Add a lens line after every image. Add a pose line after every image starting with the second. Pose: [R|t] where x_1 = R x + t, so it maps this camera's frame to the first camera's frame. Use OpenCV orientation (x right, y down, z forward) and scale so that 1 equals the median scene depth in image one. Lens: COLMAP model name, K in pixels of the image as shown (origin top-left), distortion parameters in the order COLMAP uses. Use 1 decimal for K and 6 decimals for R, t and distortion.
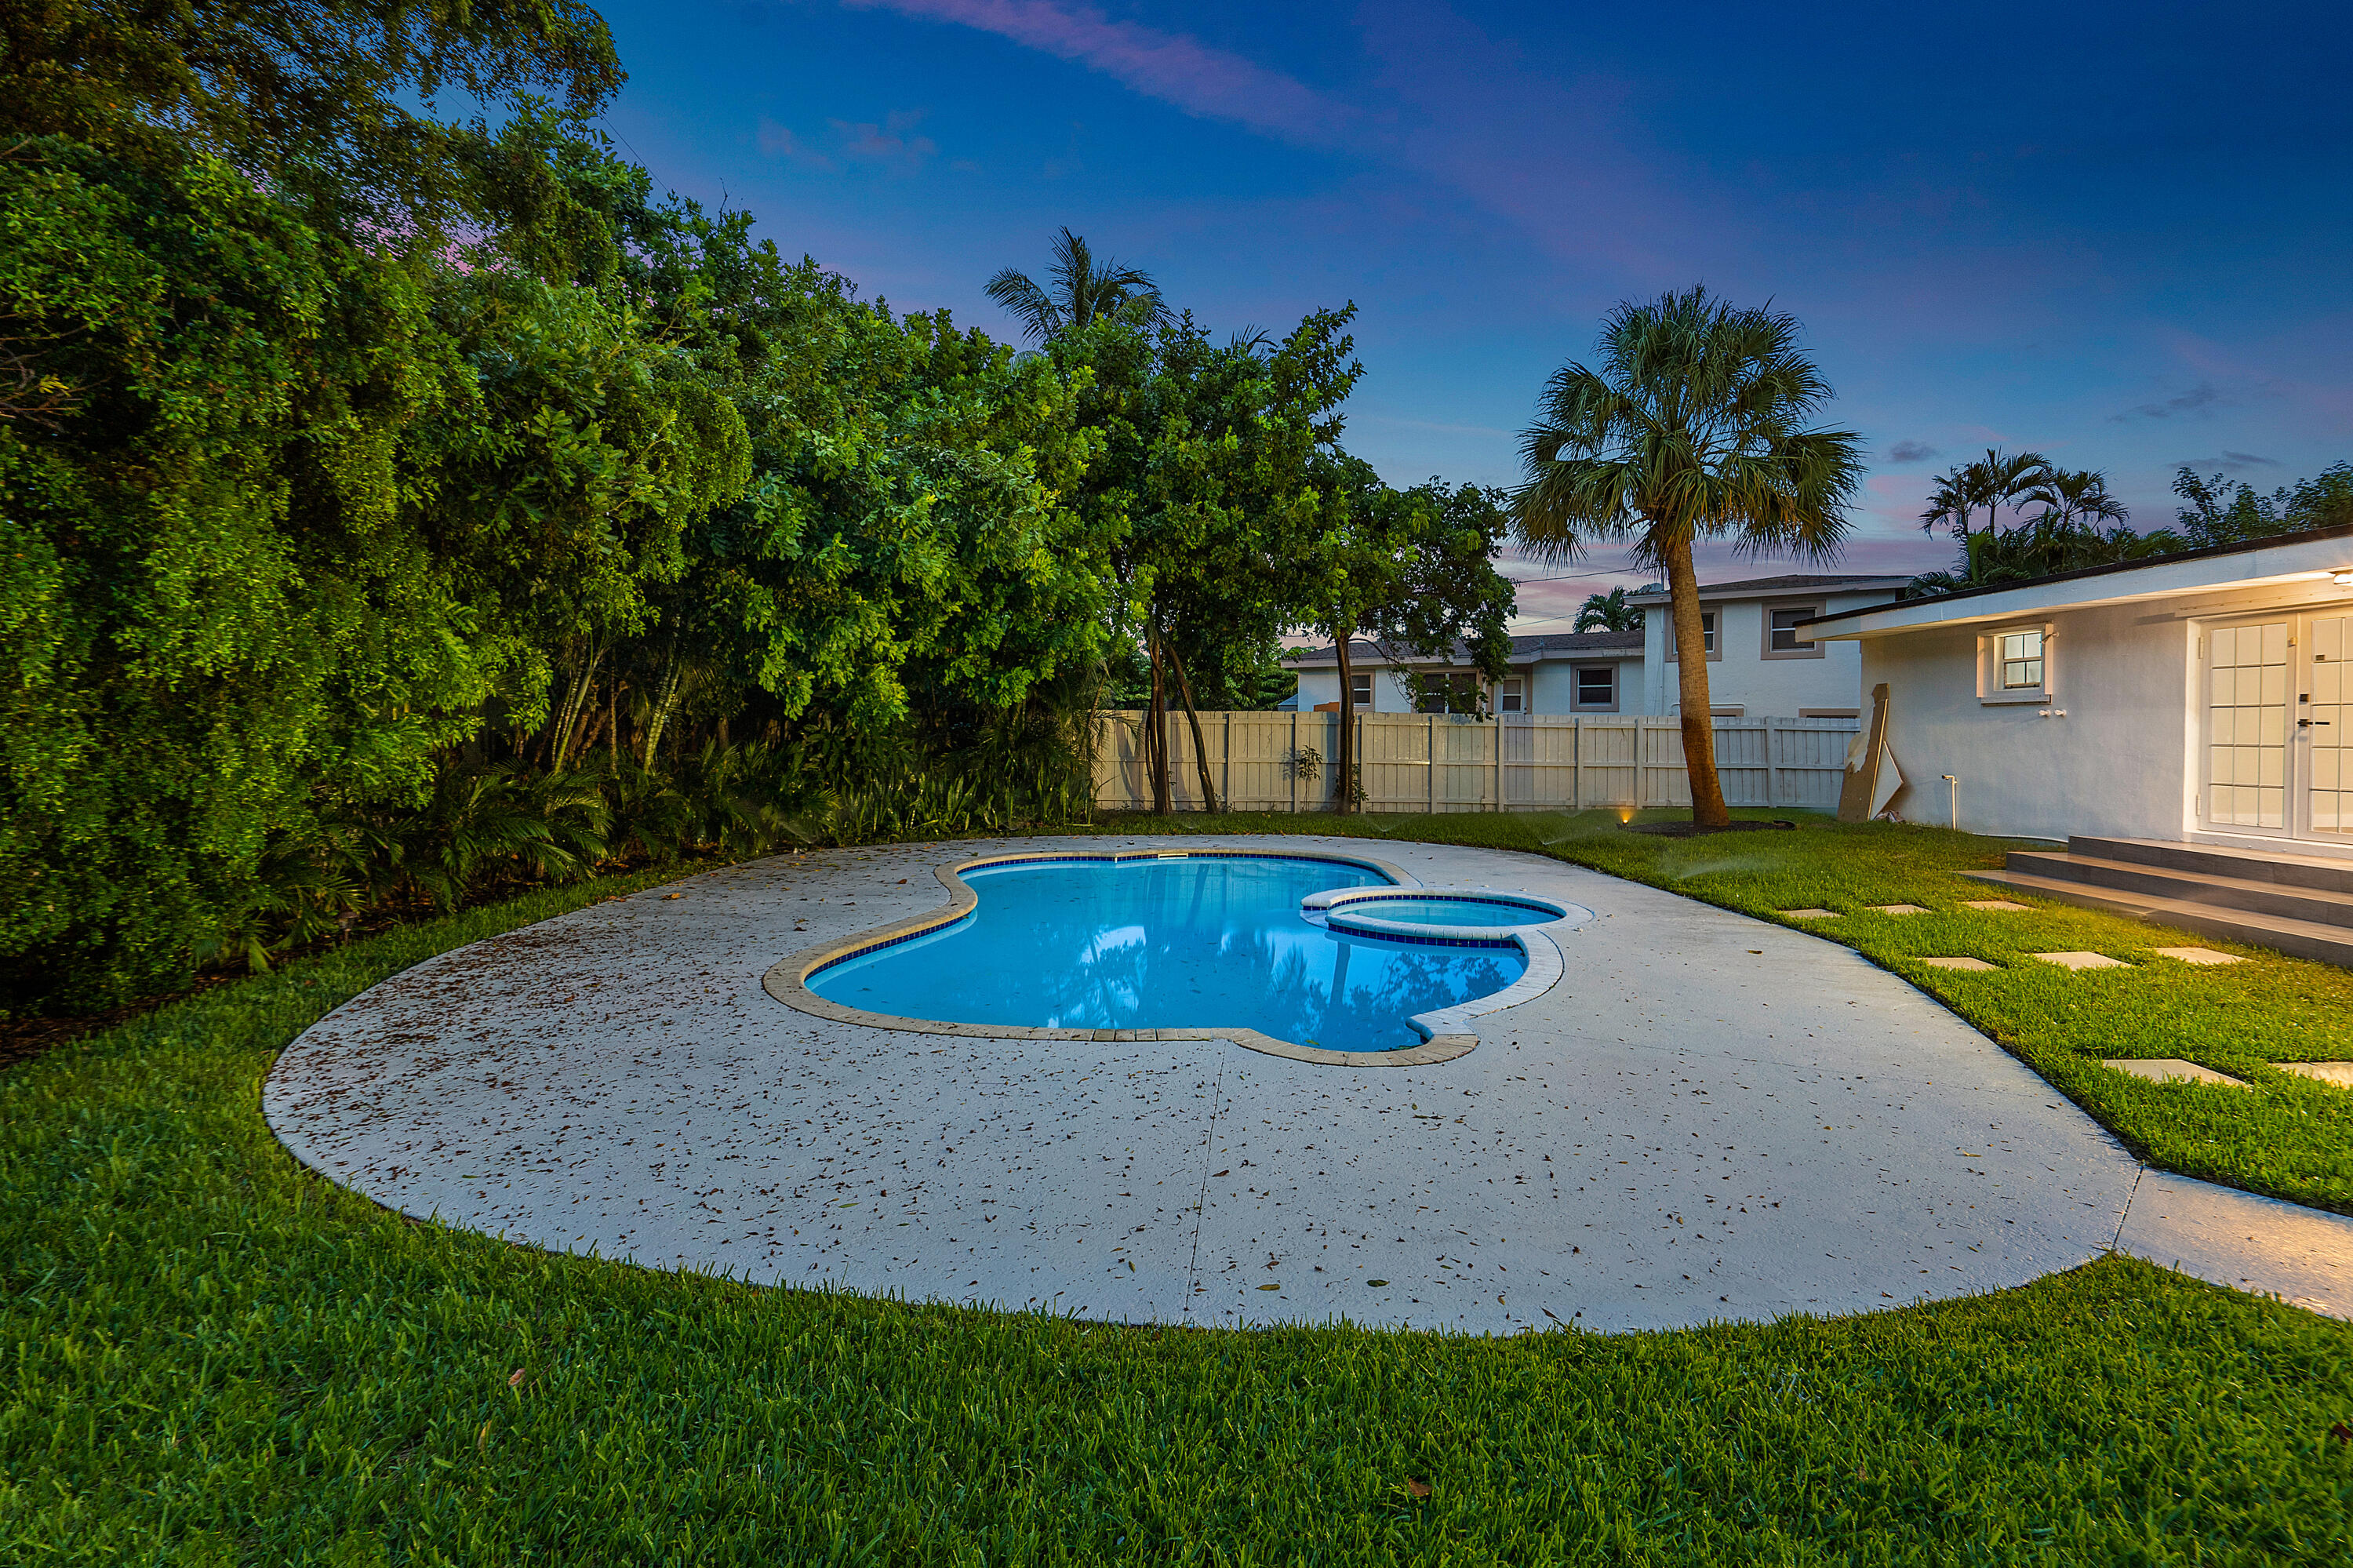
lens RADIAL K [[1080.8, 0, 1179.4], [0, 1080.8, 724.2], [0, 0, 1]] dist [-0.004542, -0.000242]
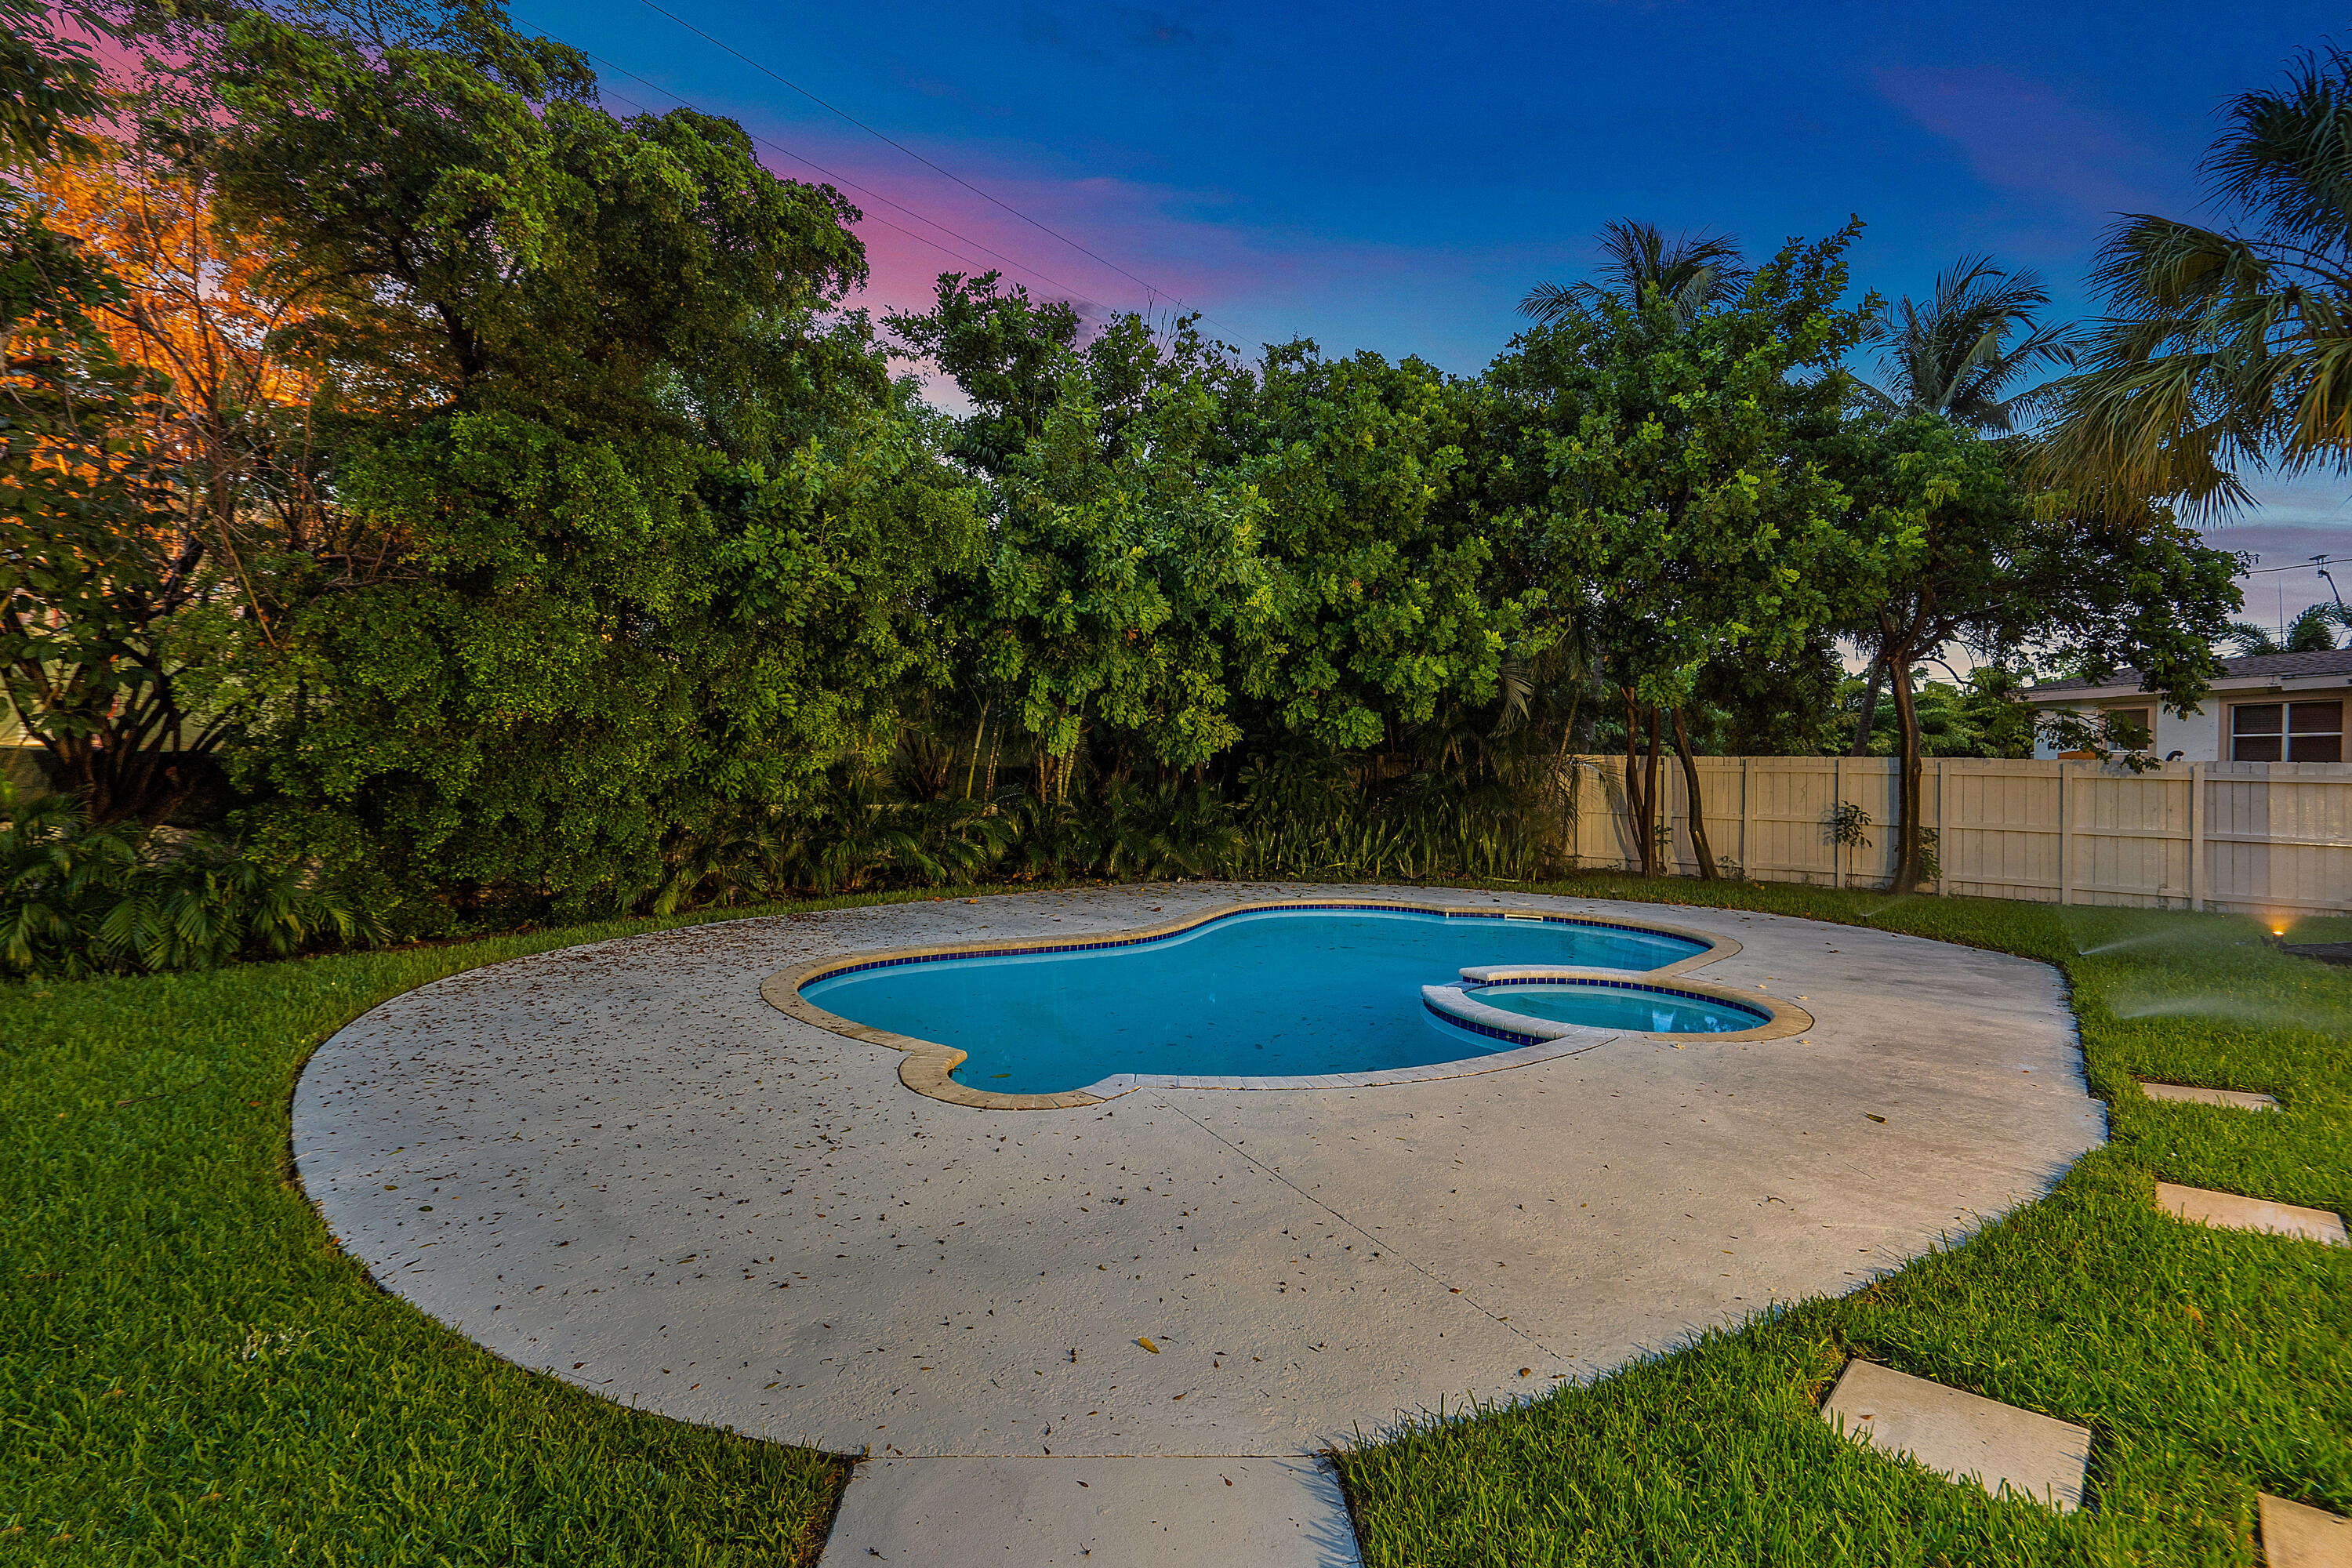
lens RADIAL K [[1087.7, 0, 1176.0], [0, 1087.7, 784.0], [0, 0, 1]] dist [-0.029256, -0.000093]
pose [[0.760715, 0.016740, -0.648870, 0.303724], [-0.013385, 0.999859, 0.010103, 0.006993], [0.648948, 0.000999, 0.760833, 0.127005]]
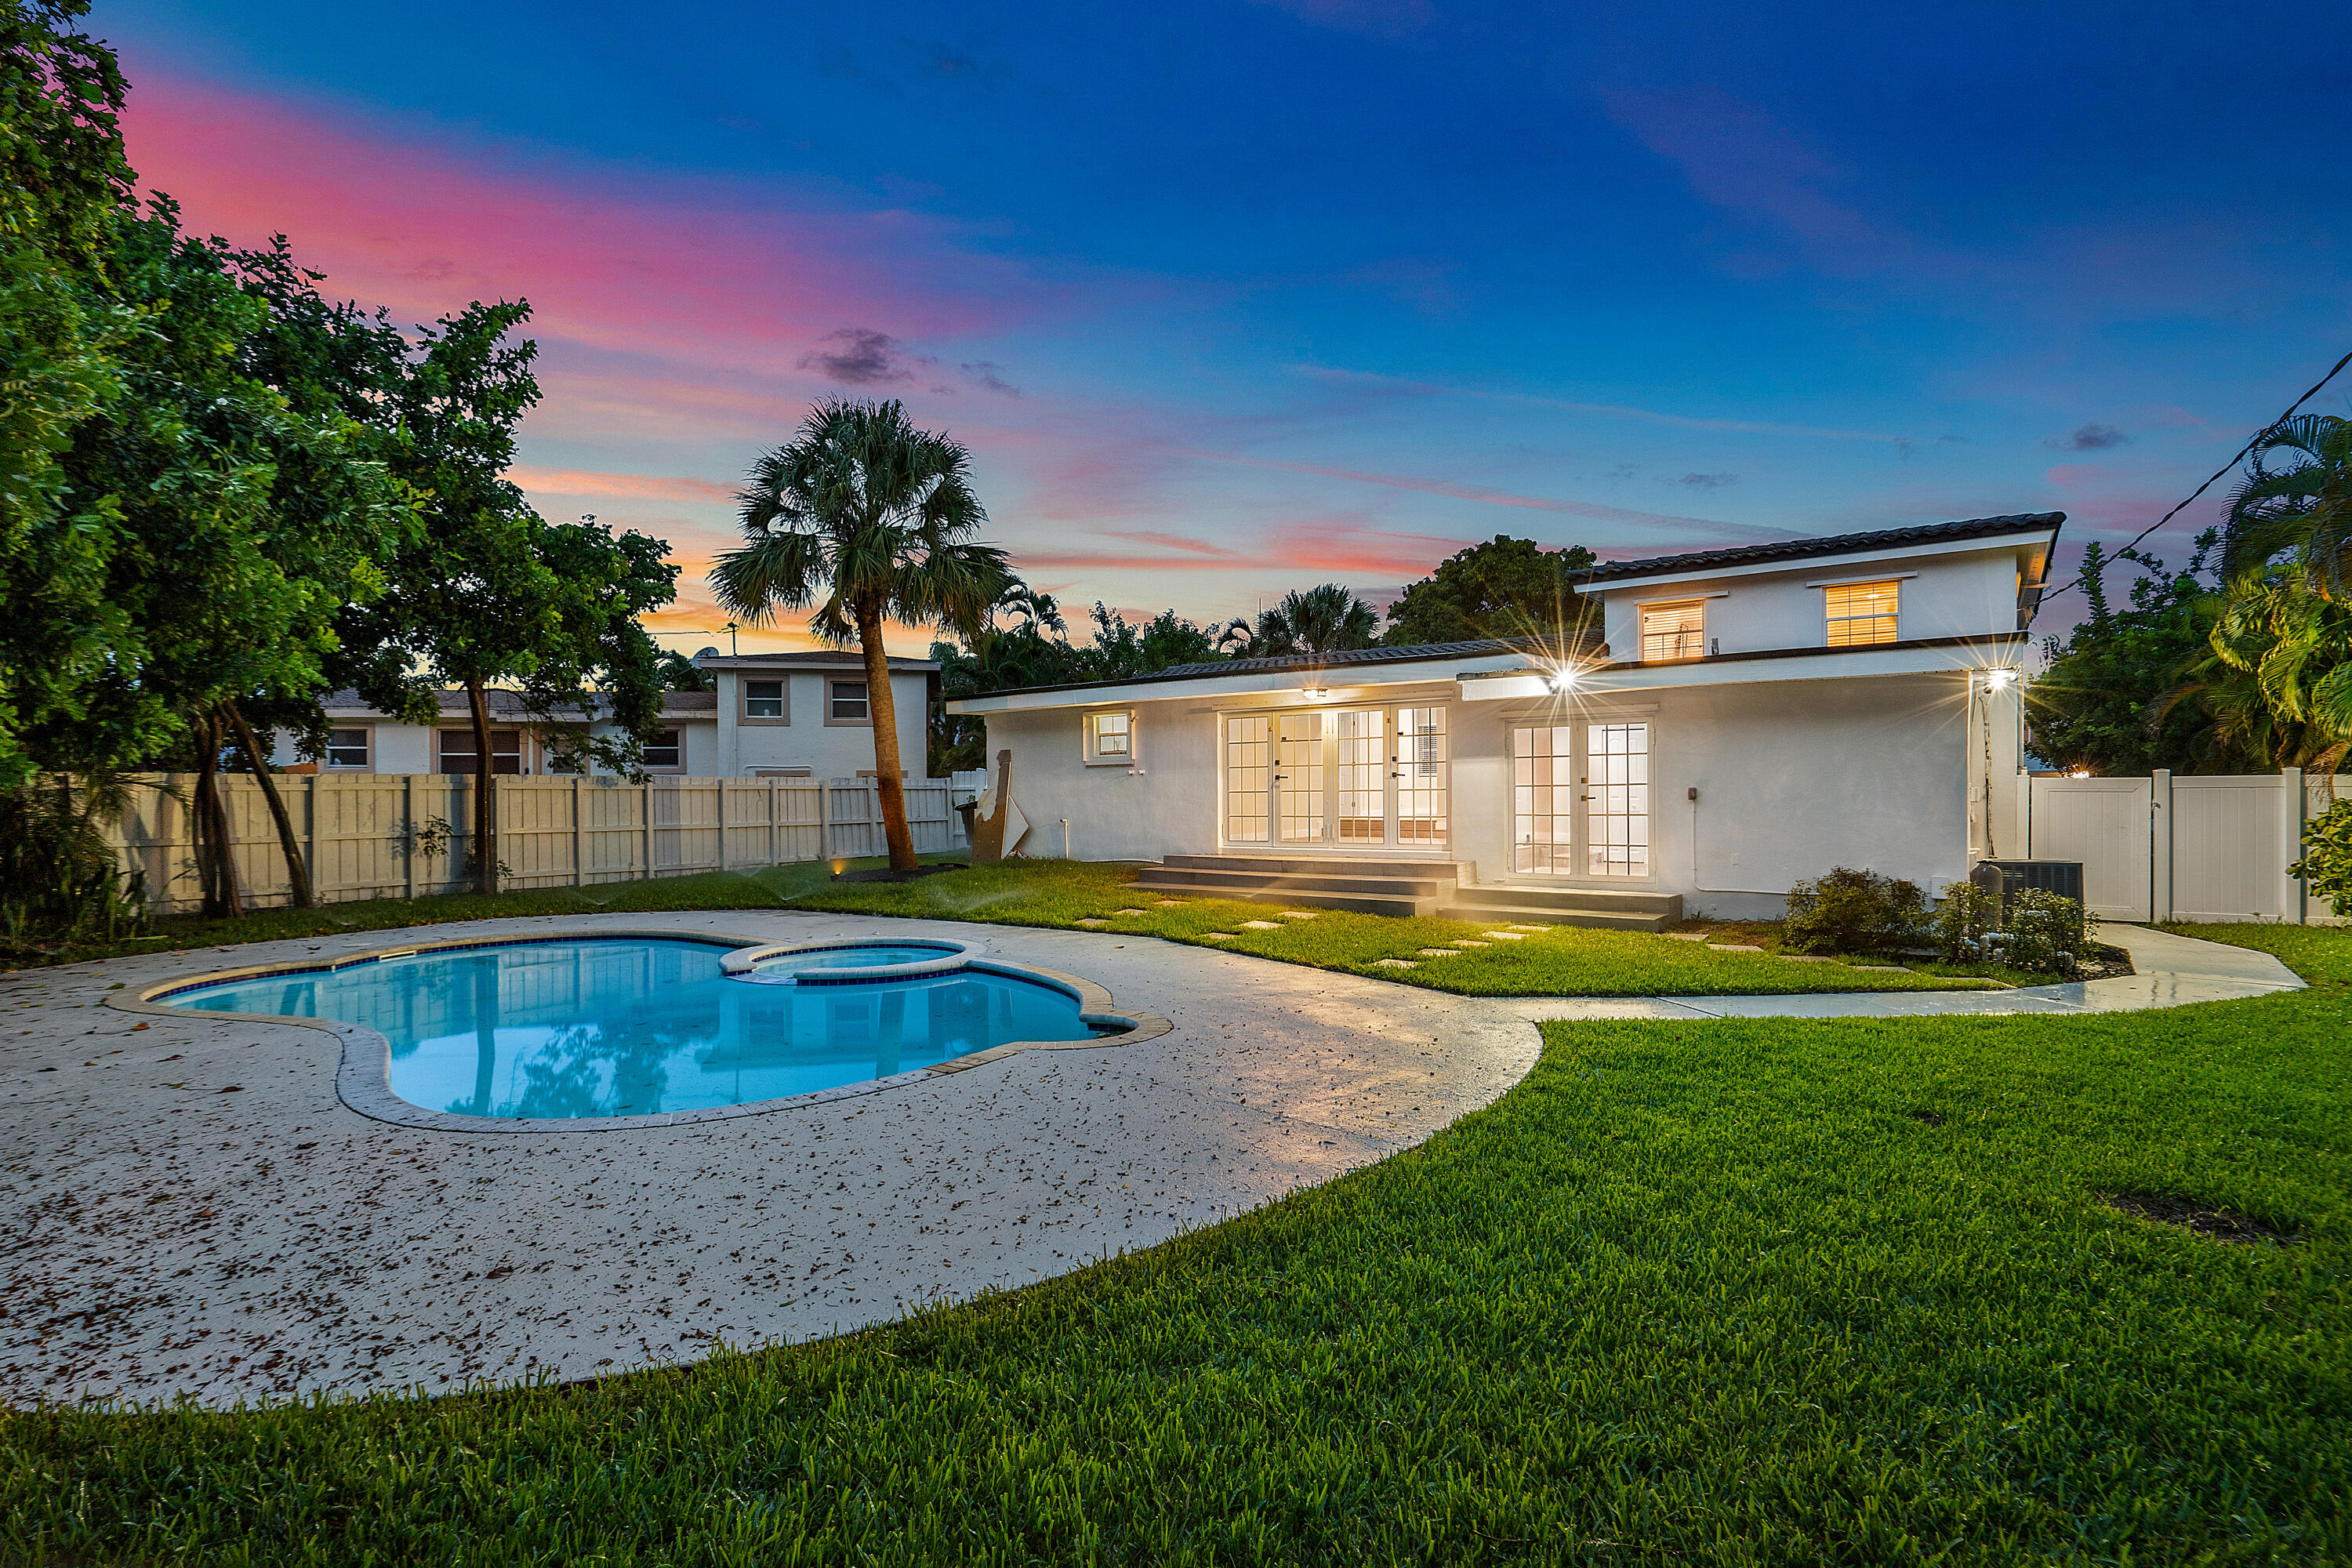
lens RADIAL K [[1130.0, 0, 1176.0], [0, 1130.0, 784.0], [0, 0, 1]] dist [-0.017528, -0.000043]
pose [[0.590677, -0.009081, 0.806857, -0.285873], [0.012916, 0.999915, 0.001799, 0.002565], [-0.806805, 0.009359, 0.590744, 0.053521]]
